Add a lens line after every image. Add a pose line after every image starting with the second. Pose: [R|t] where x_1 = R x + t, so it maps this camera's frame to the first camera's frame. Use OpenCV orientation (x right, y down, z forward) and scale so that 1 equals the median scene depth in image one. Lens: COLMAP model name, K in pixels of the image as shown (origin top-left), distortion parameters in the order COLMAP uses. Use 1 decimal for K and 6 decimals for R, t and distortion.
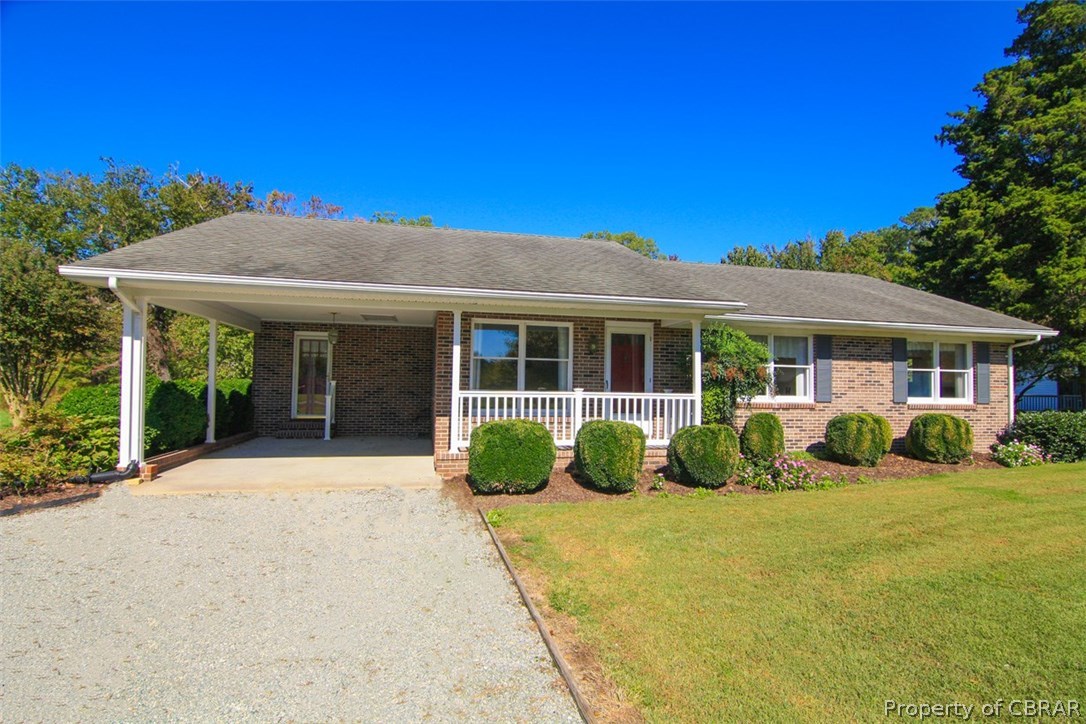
lens RADIAL K [[552.9, 0, 551.0], [0, 552.9, 359.2], [0, 0, 1]] dist [-0.021764, -0.002567]
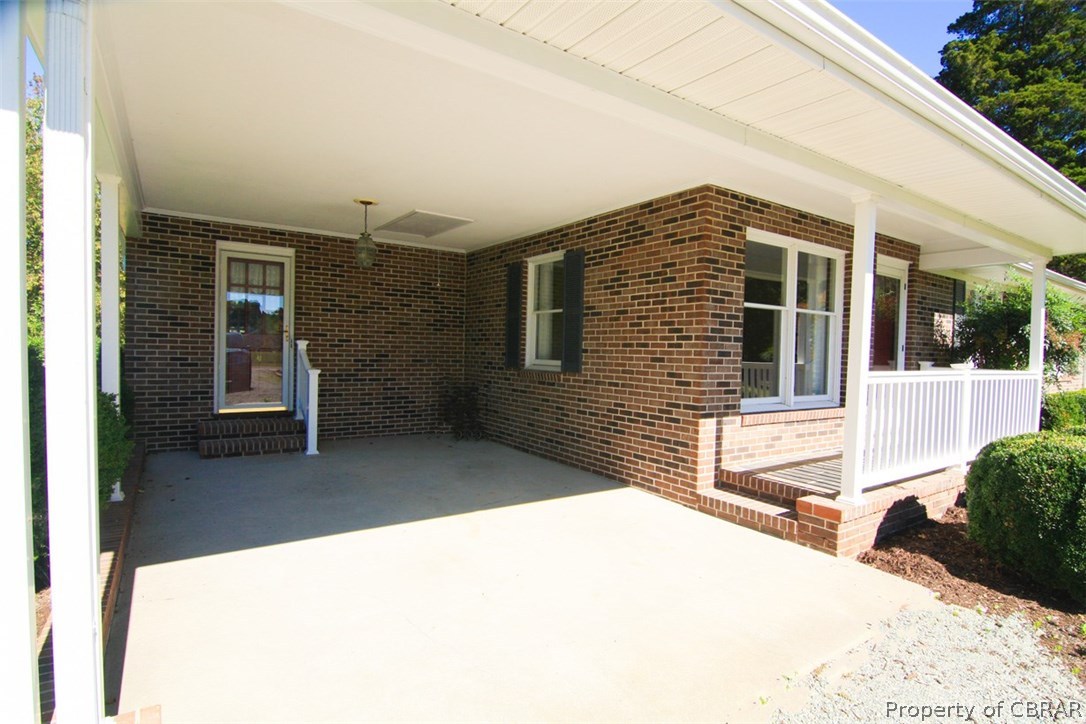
lens RADIAL K [[552.9, 0, 542.4], [0, 552.9, 362.0], [0, 0, 1]] dist [-0.021764, -0.002567]
pose [[0.932025, 0.001496, 0.362392, -0.365456], [-0.030622, 0.996740, 0.074642, 0.012964], [-0.361099, -0.080665, 0.929032, 0.413803]]
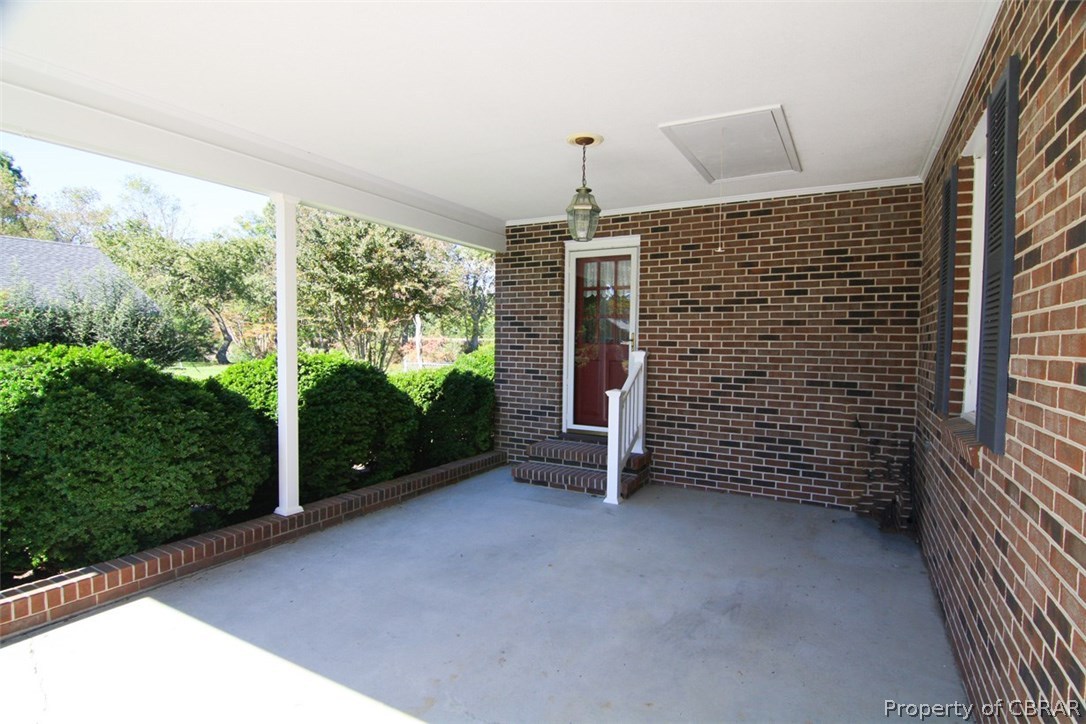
lens RADIAL K [[552.9, 0, 549.1], [0, 552.9, 363.7], [0, 0, 1]] dist [-0.021764, -0.002567]
pose [[0.741958, 0.021701, -0.670095, -0.165519], [0.029804, 0.997420, 0.065303, 0.019139], [0.669783, -0.068424, 0.739398, 0.638529]]
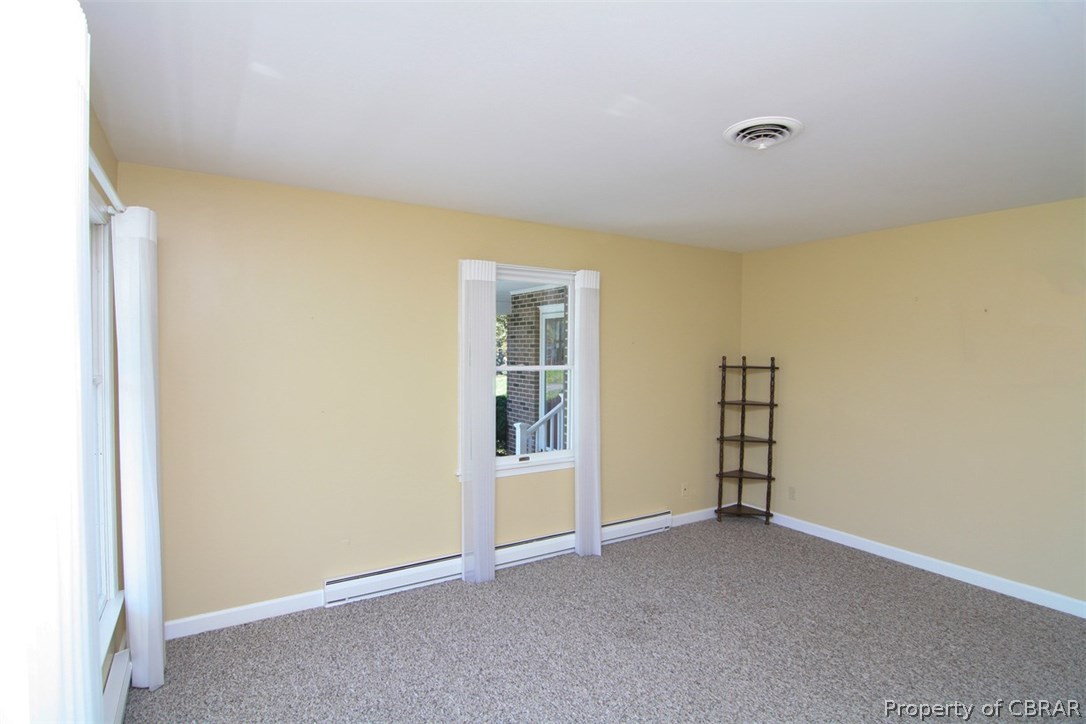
lens RADIAL K [[552.9, 0, 542.2], [0, 552.9, 361.8], [0, 0, 1]] dist [-0.021764, -0.002567]
pose [[0.316425, 0.012312, -0.948538, 0.107700], [0.047360, 0.998464, 0.028759, -0.008090], [0.947435, -0.054022, 0.315356, 0.799855]]
